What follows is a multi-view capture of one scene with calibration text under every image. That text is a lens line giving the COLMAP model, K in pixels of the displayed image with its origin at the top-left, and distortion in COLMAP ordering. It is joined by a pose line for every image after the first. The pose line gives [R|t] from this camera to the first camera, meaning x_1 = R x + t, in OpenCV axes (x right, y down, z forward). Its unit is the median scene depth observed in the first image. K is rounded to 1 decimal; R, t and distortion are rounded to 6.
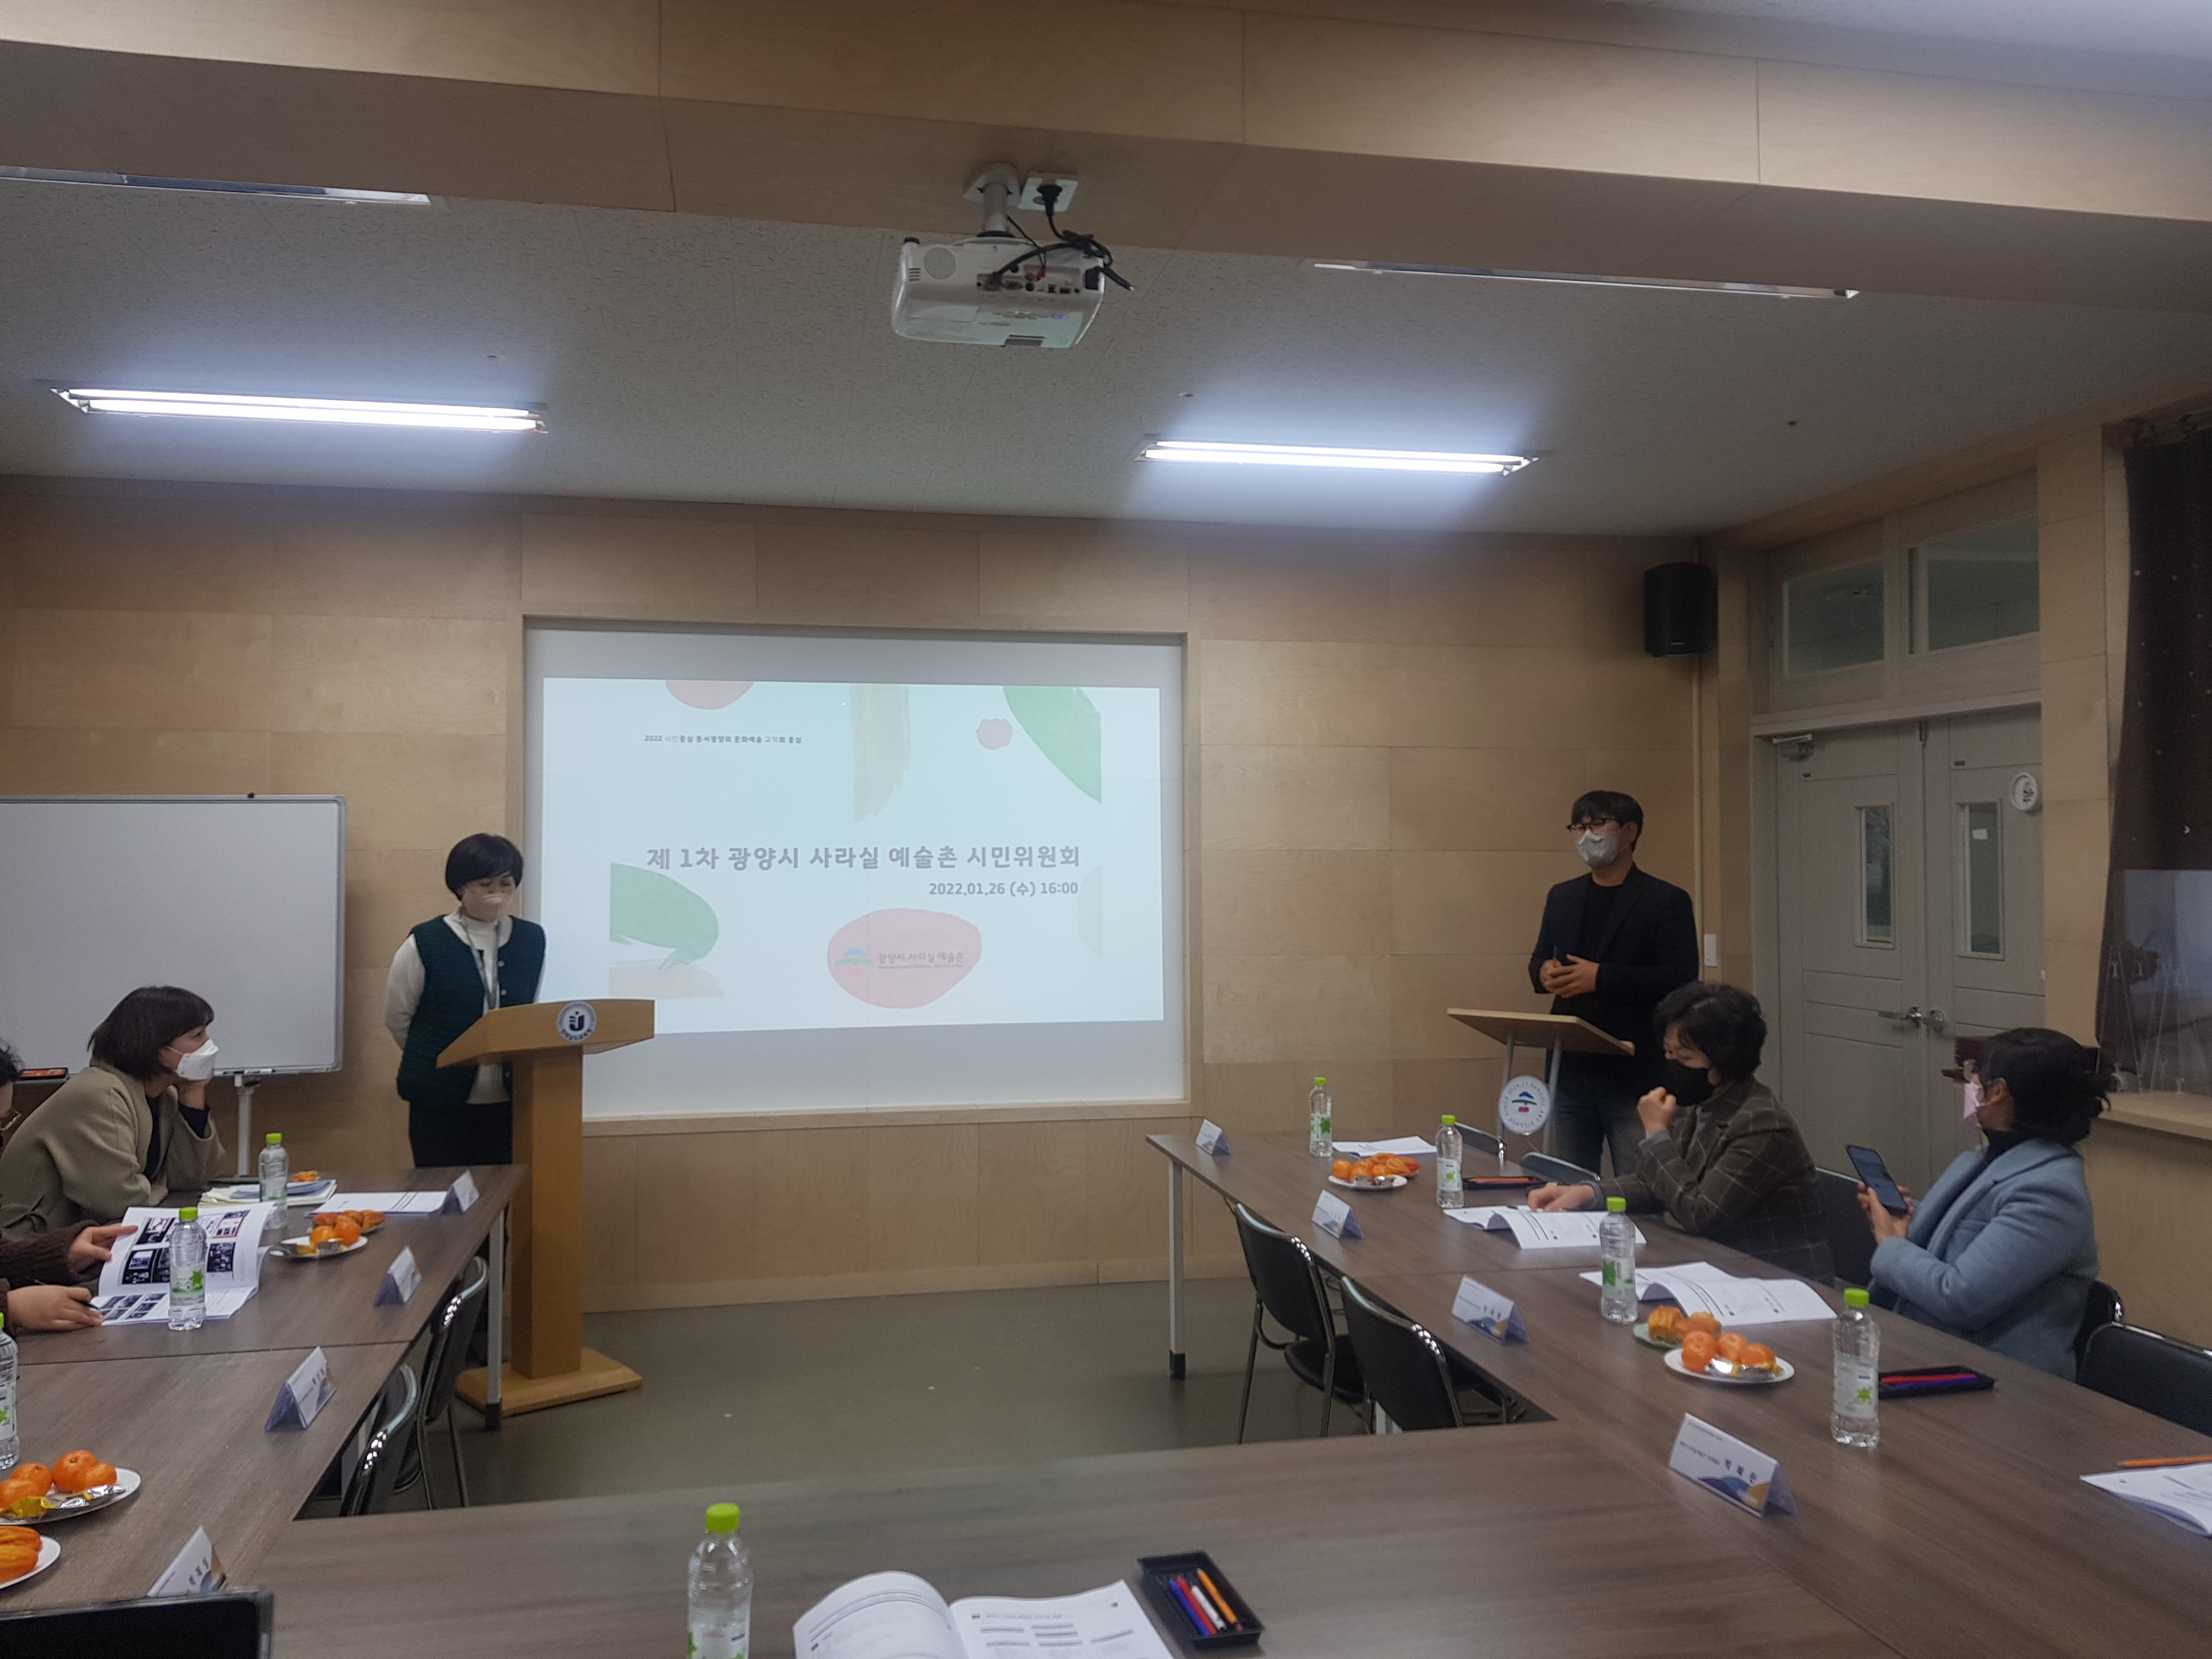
lens RADIAL K [[1760.5, 0, 1094.4], [0, 1760.5, 812.2], [0, 0, 1]] dist [0.083383, -0.116647]
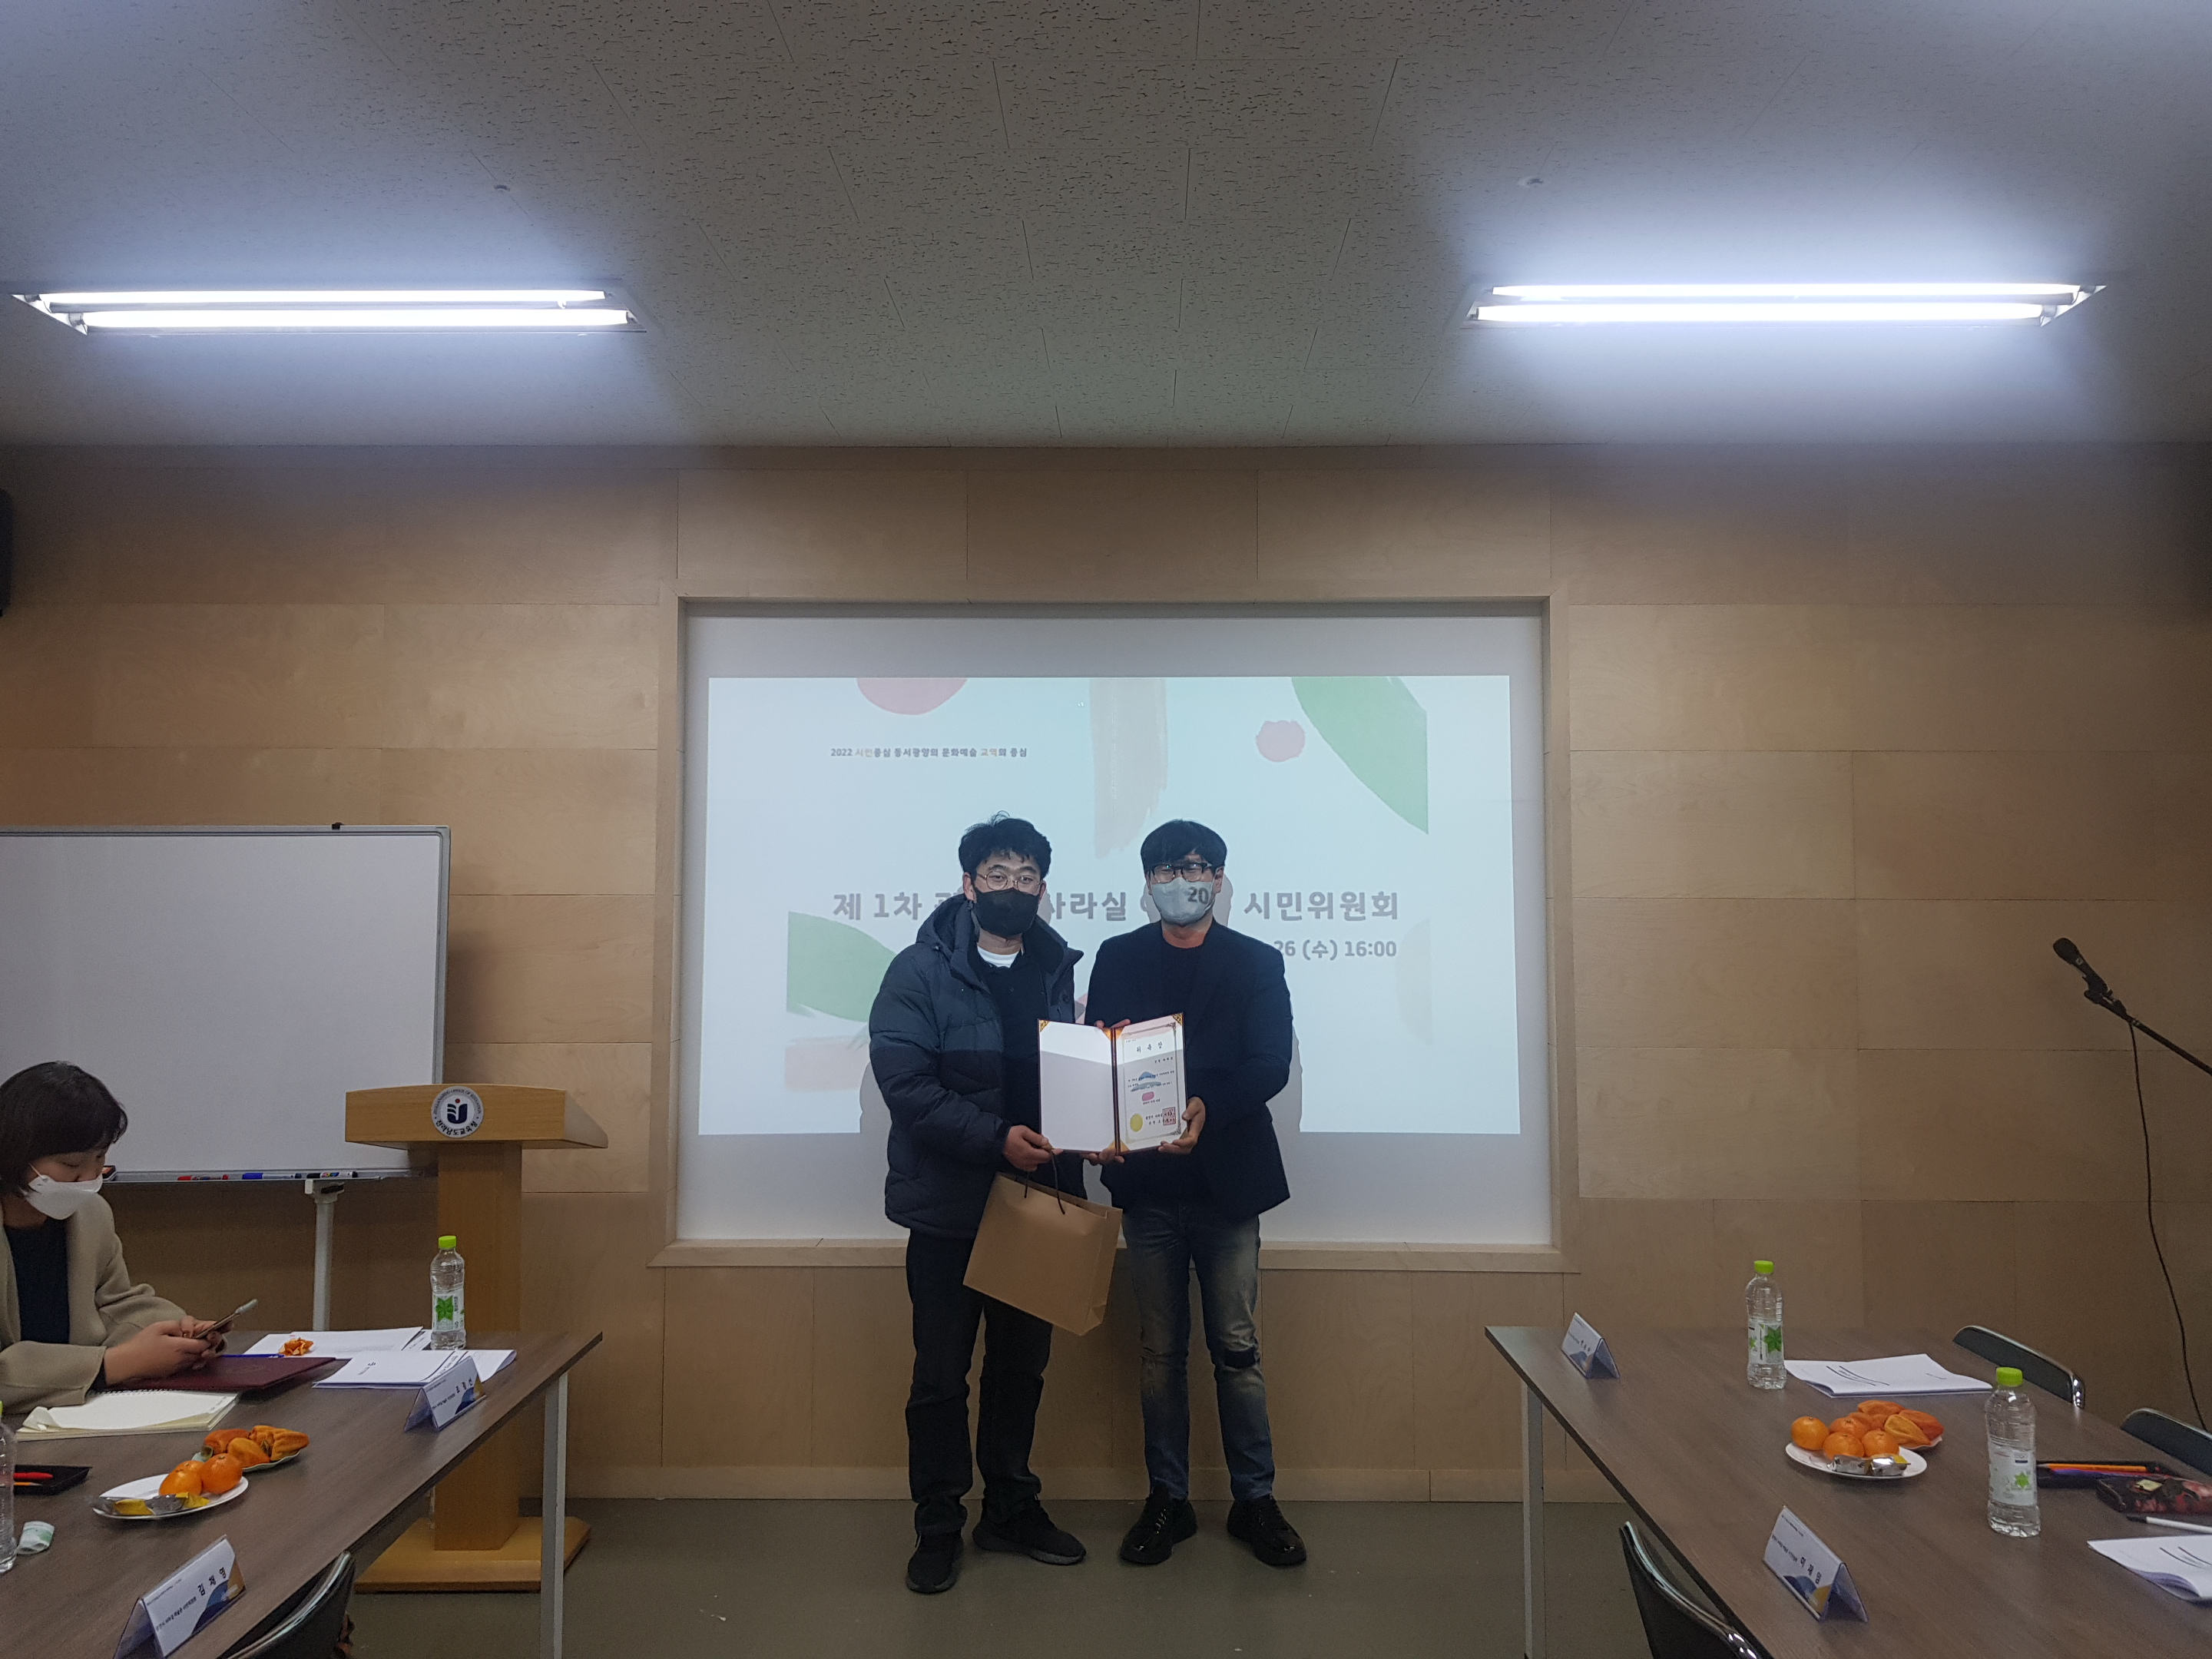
lens RADIAL K [[1760.5, 0, 1098.4], [0, 1760.5, 809.9], [0, 0, 1]] dist [0.083383, -0.116647]
pose [[0.977608, -0.008053, -0.210279, 0.026202], [0.002042, 0.999583, -0.028791, 0.006492], [0.210423, 0.027717, 0.977217, 0.271128]]
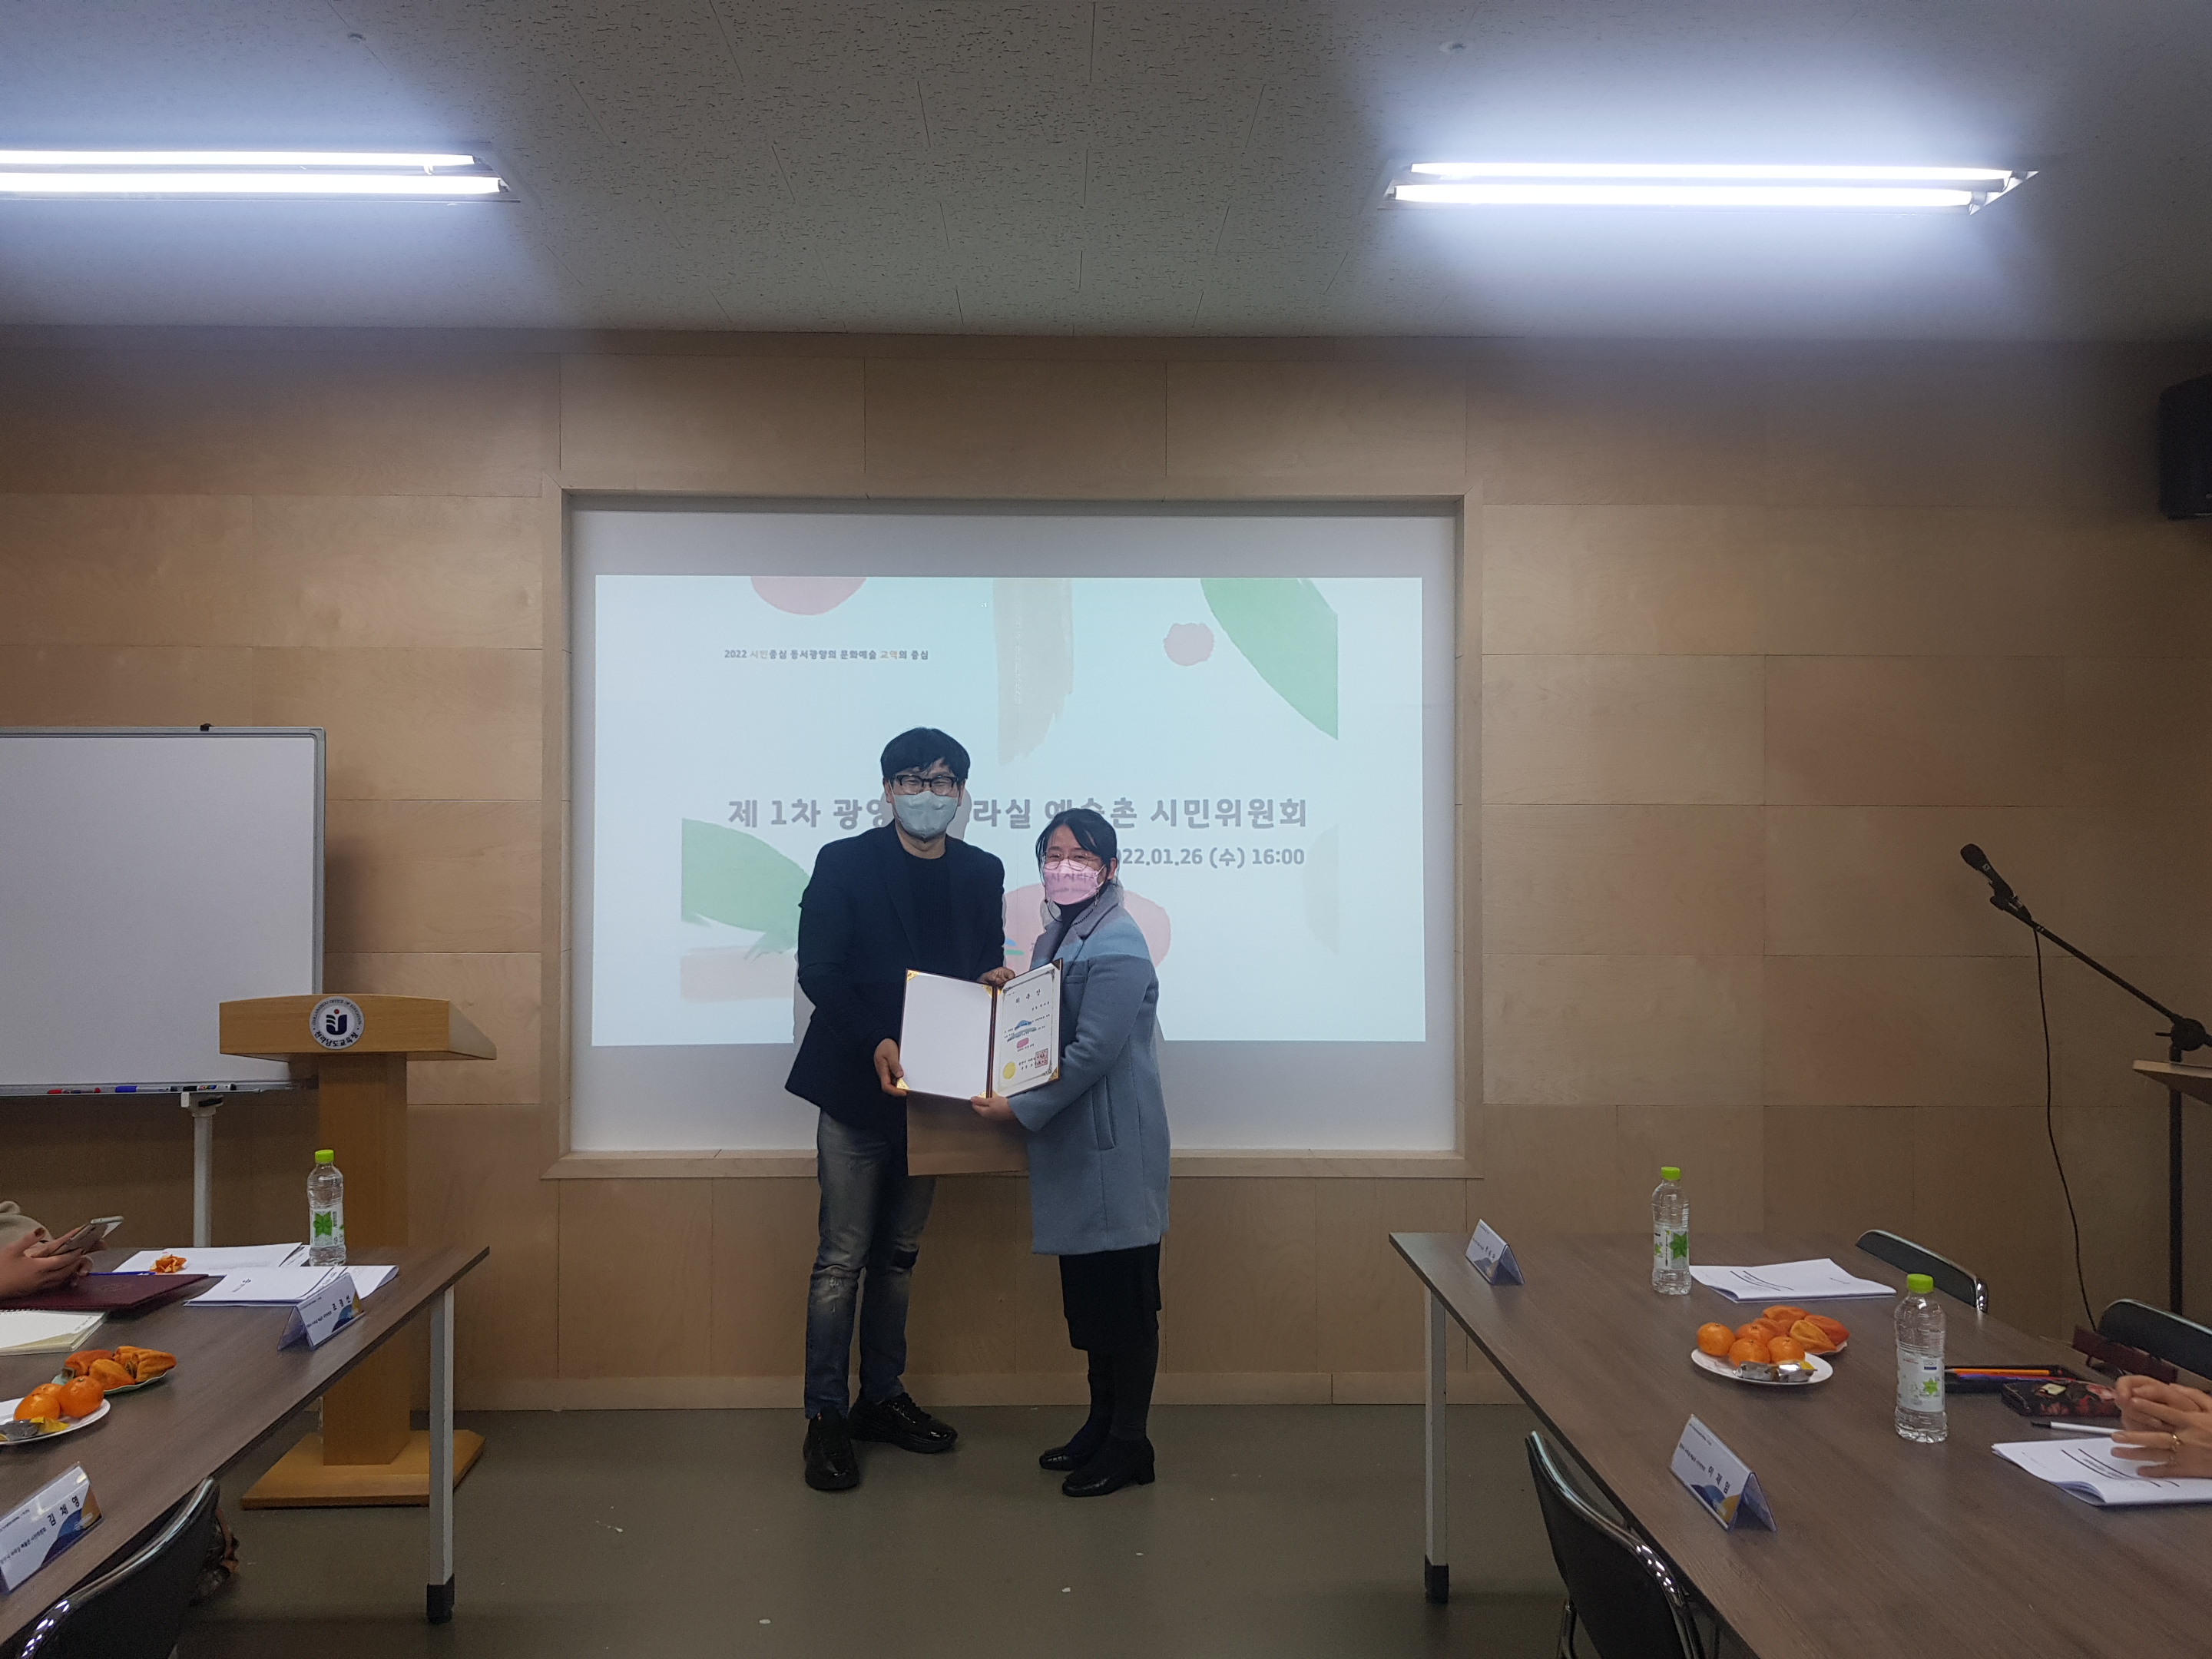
lens RADIAL K [[1760.5, 0, 1063.9], [0, 1760.5, 815.2], [0, 0, 1]] dist [0.083383, -0.116647]
pose [[0.983898, 0.003665, -0.178695, 0.024588], [0.000630, 0.999712, 0.023974, 0.009446], [0.178731, -0.023701, 0.983612, 0.289592]]
